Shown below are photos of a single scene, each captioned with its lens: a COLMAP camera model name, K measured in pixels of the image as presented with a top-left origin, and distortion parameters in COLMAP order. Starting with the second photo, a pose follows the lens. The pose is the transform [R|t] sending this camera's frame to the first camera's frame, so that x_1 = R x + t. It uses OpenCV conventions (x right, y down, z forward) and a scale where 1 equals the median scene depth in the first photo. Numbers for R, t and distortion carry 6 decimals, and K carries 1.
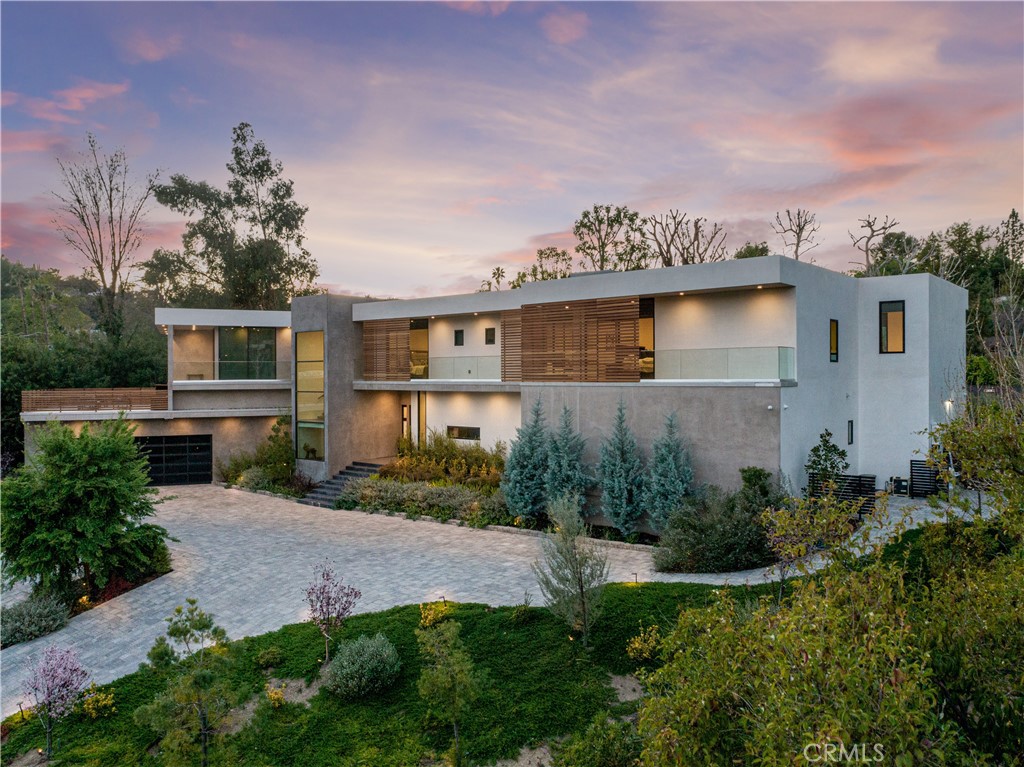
lens RADIAL K [[780.3, 0, 512.0], [0, 780.3, 383.5], [0, 0, 1]] dist [-0.015271, 0.009046]
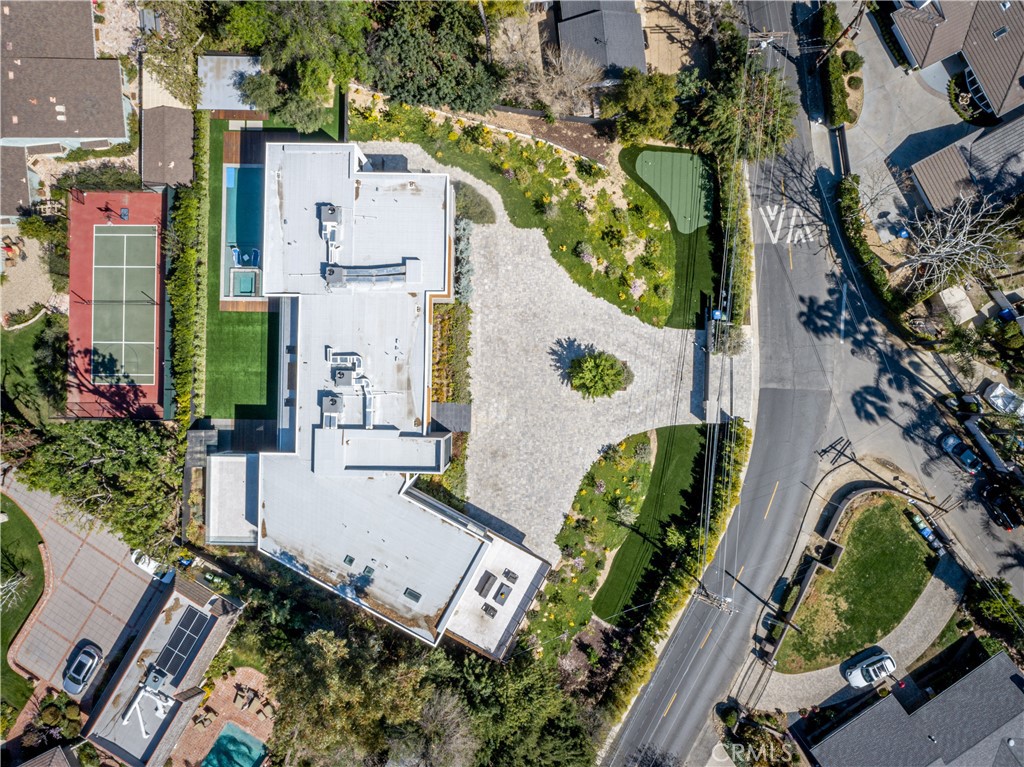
lens RADIAL K [[780.3, 0, 512.0], [0, 780.3, 383.5], [0, 0, 1]] dist [-0.015271, 0.009046]
pose [[-0.628524, -0.777738, 0.008990, -0.329104], [0.014383, -0.000066, 0.999897, -2.382361], [-0.777657, 0.628588, 0.011228, 1.025260]]
